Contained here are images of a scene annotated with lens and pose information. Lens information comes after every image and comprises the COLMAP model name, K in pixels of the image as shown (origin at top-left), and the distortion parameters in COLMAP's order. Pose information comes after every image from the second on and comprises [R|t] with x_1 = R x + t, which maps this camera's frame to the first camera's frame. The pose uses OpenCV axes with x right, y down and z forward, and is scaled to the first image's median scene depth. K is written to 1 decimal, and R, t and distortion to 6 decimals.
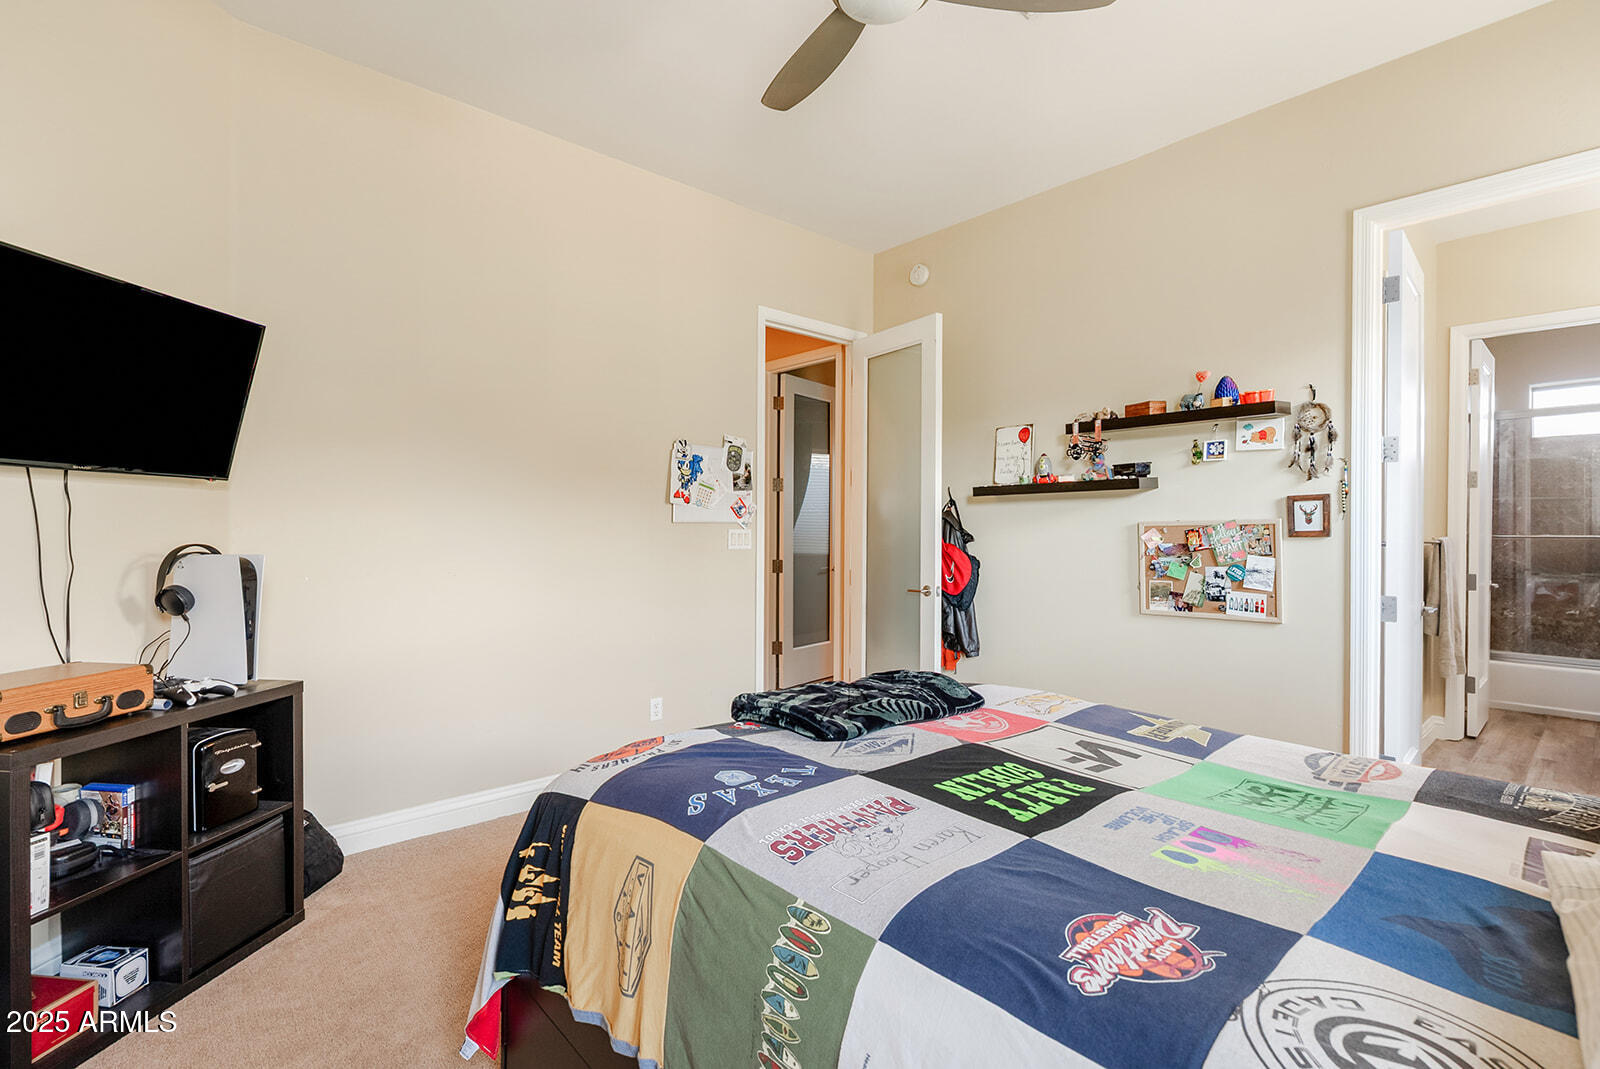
lens RADIAL K [[727.3, 0, 790.3], [0, 727.3, 533.9], [0, 0, 1]] dist [-0.007931, 0.002507]
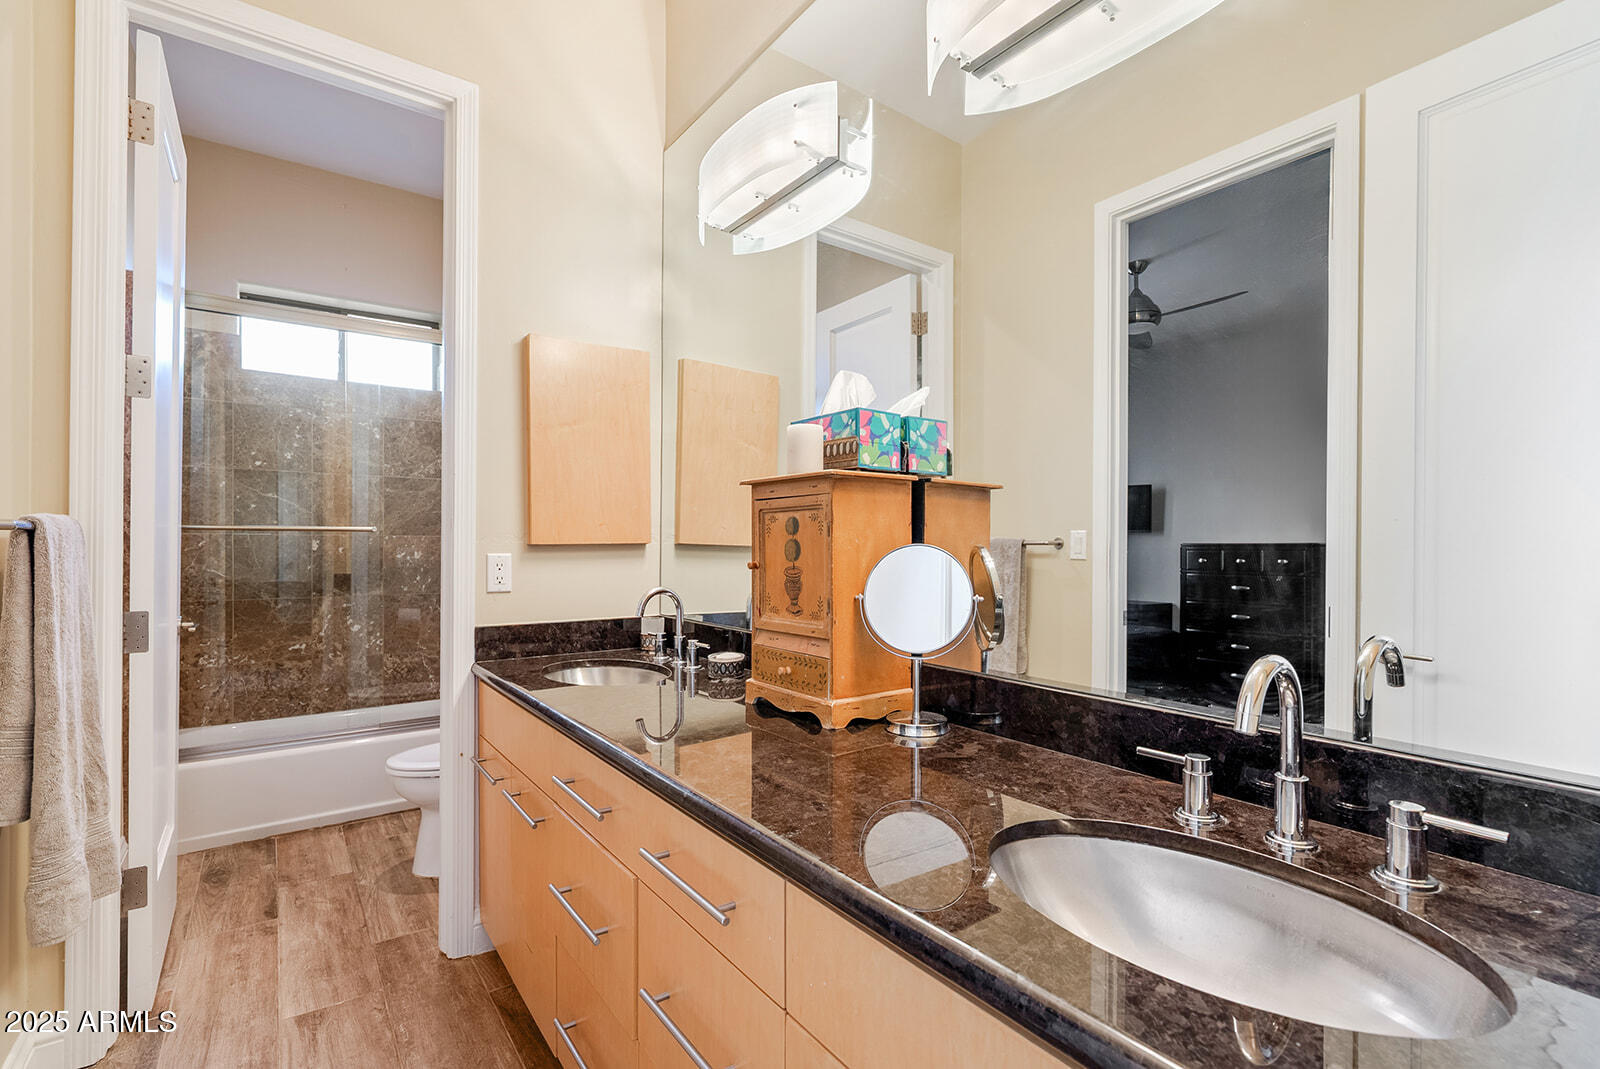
lens RADIAL K [[727.3, 0, 791.7], [0, 727.3, 542.6], [0, 0, 1]] dist [-0.007931, 0.002507]
pose [[0.096443, -0.001833, 0.995337, 0.505501], [0.004423, 0.999989, 0.001413, 0.016042], [-0.995329, 0.004266, 0.096450, 0.524816]]
